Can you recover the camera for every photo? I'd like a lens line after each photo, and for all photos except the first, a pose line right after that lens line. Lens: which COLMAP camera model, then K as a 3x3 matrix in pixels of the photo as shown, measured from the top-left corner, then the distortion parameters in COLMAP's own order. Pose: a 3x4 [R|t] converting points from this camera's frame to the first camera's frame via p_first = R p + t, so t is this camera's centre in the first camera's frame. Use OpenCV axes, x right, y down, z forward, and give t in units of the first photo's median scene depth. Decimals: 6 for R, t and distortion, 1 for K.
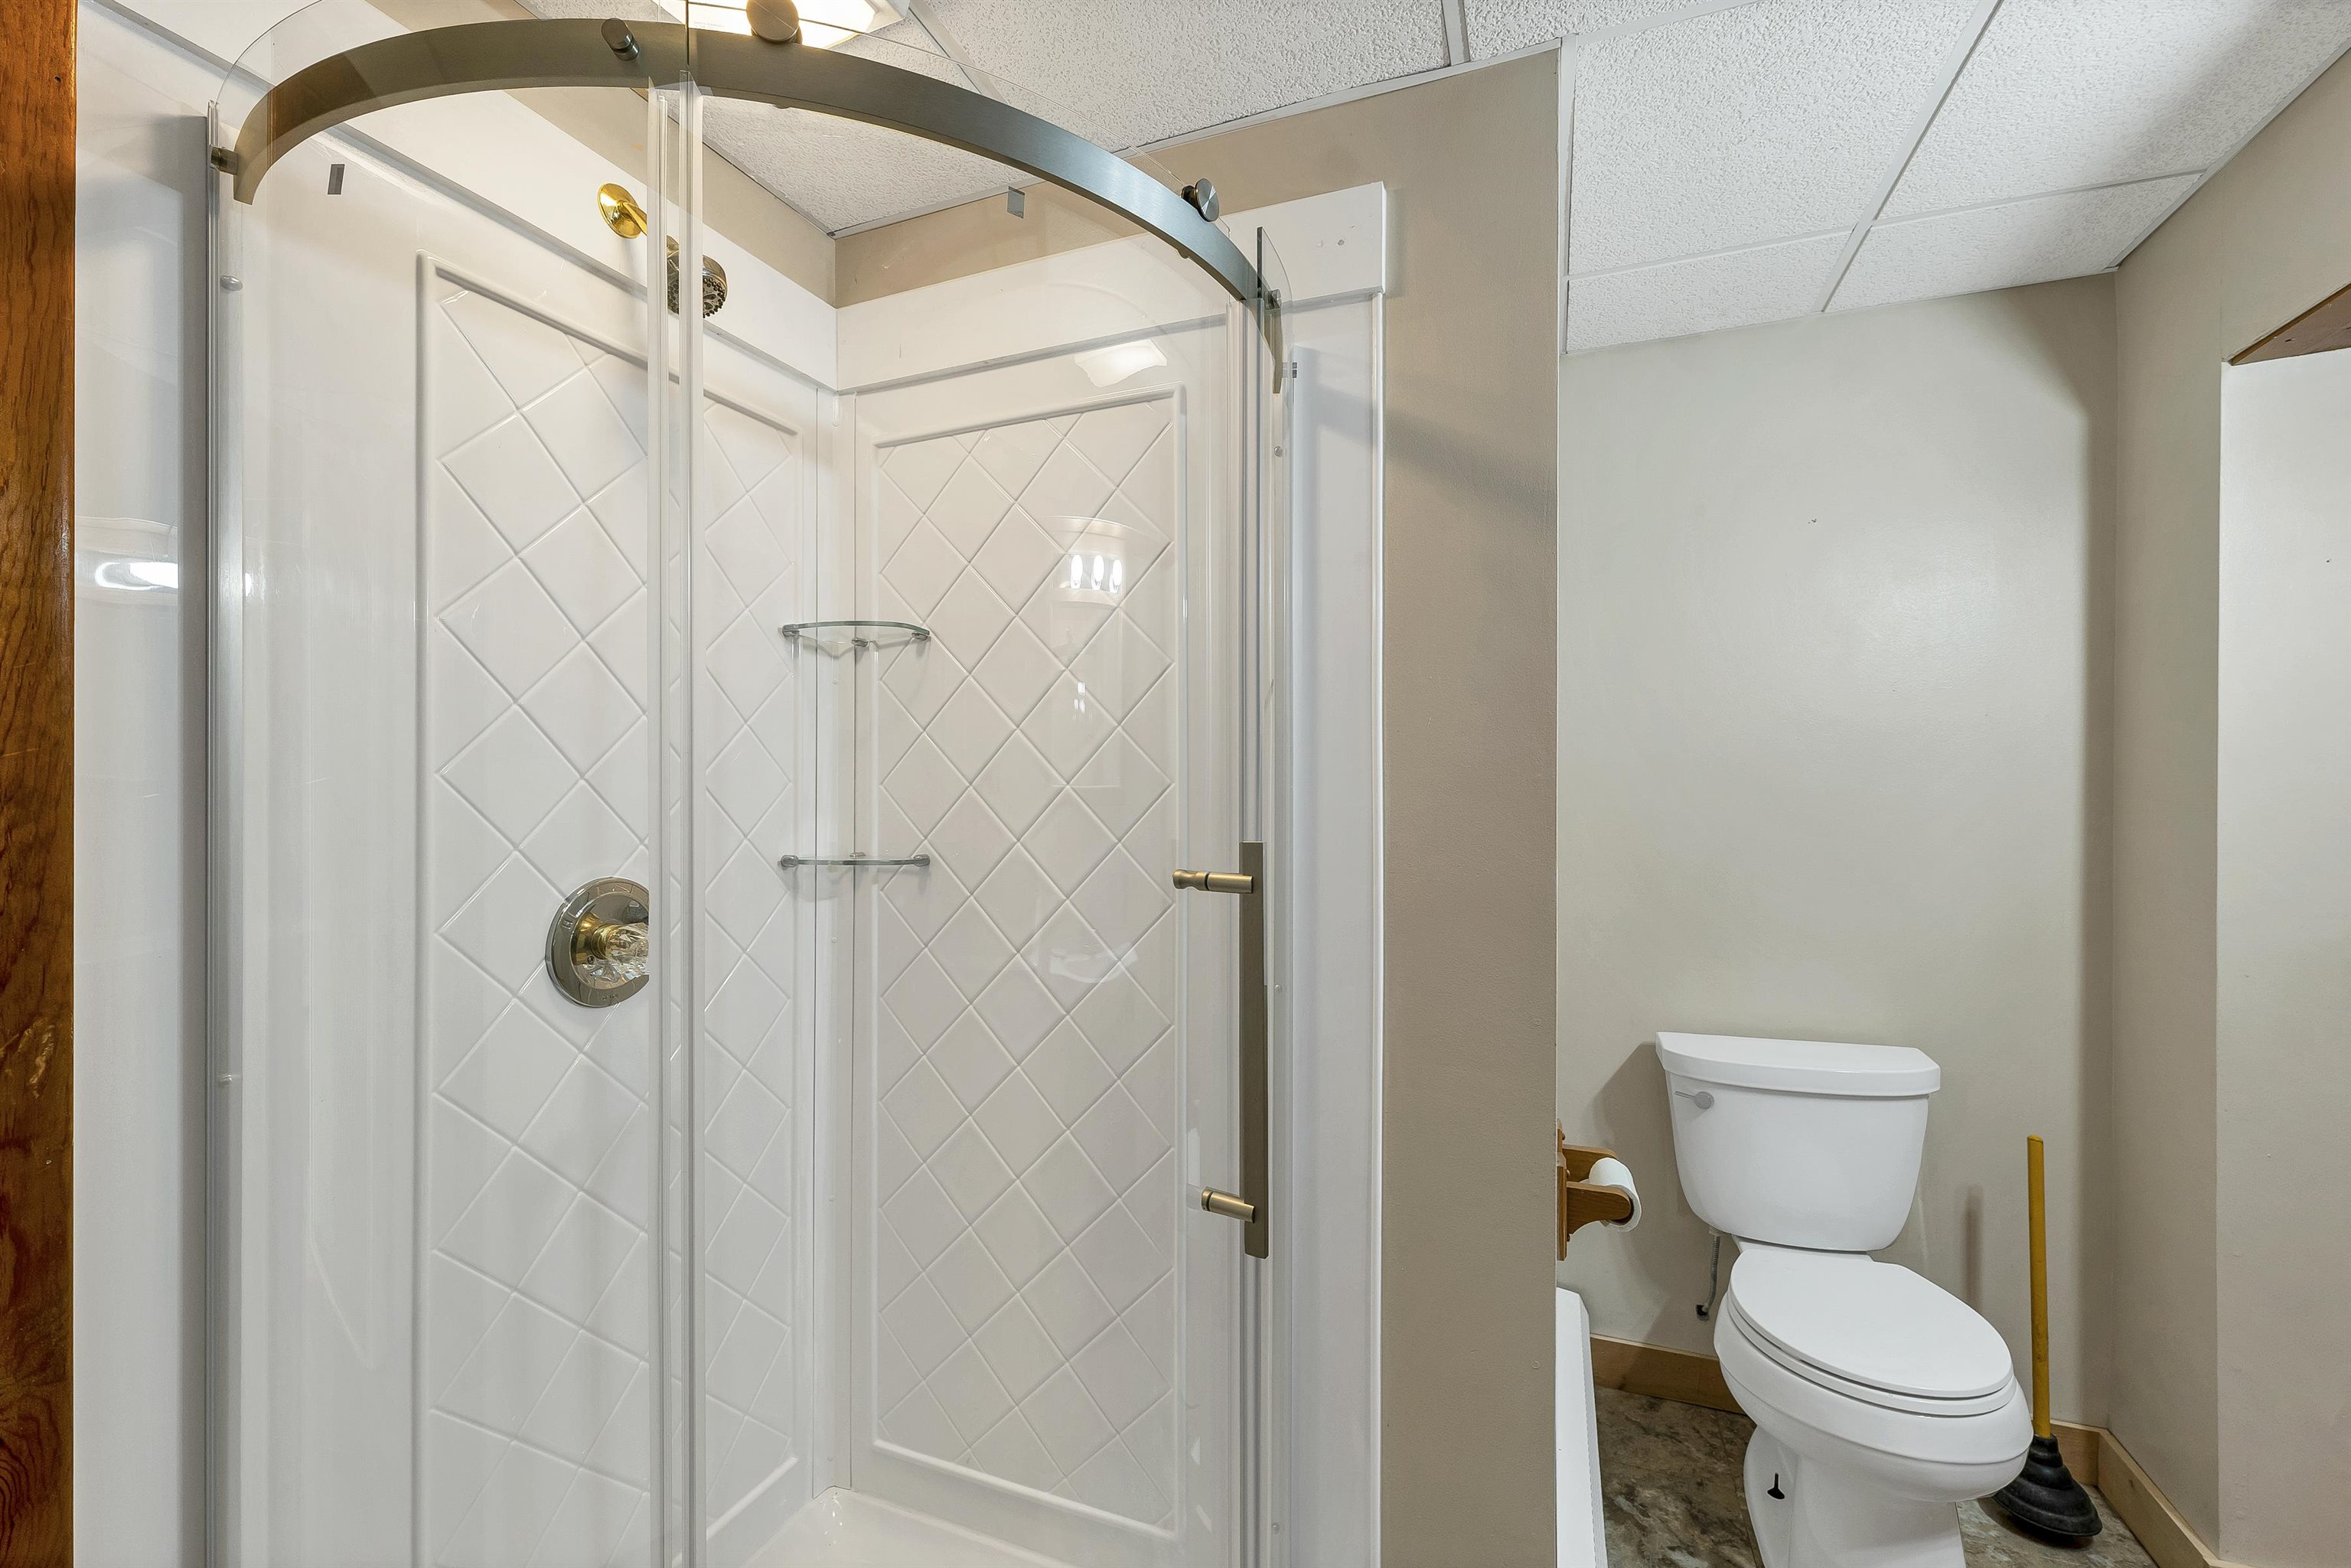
lens RADIAL K [[988.8, 0, 1166.9], [0, 988.8, 809.0], [0, 0, 1]] dist [-0.000297, 0.000119]
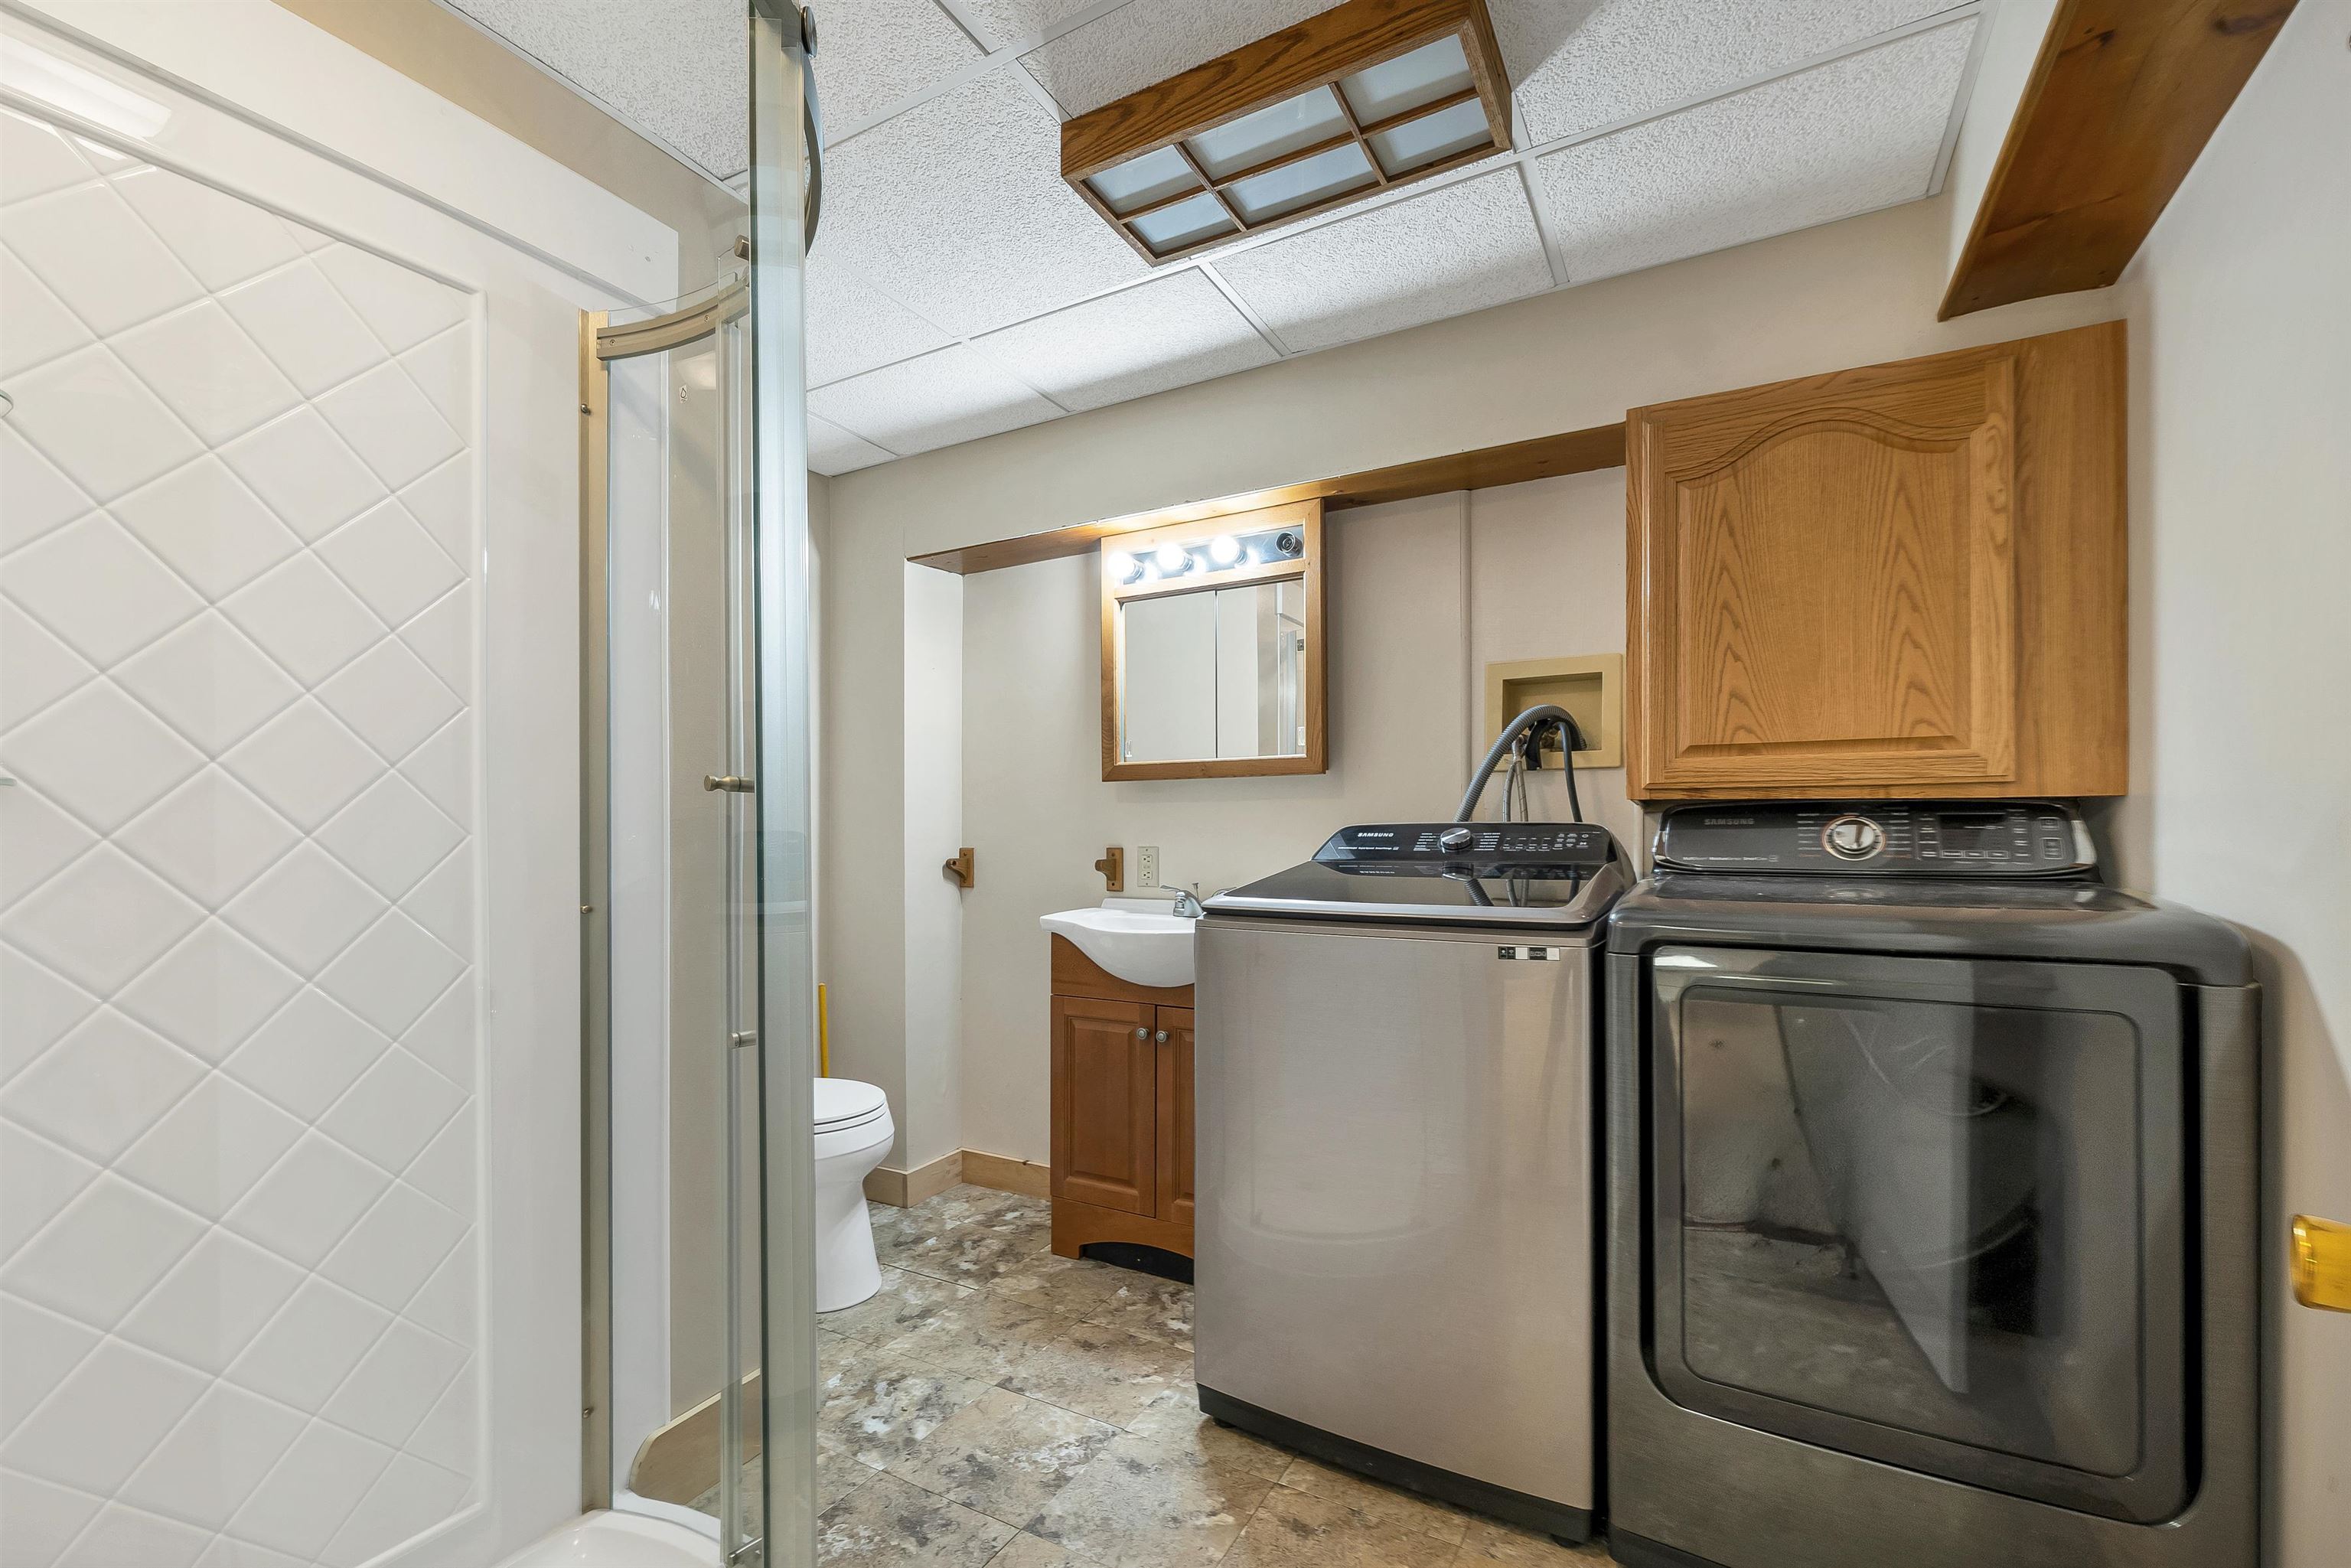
lens RADIAL K [[988.8, 0, 1166.9], [0, 988.8, 809.0], [0, 0, 1]] dist [-0.000297, 0.000119]
pose [[0.140352, 0.019701, 0.989906, -0.820797], [0.026927, 0.999356, -0.023707, 0.111087], [-0.989735, 0.029982, 0.139732, 0.239997]]
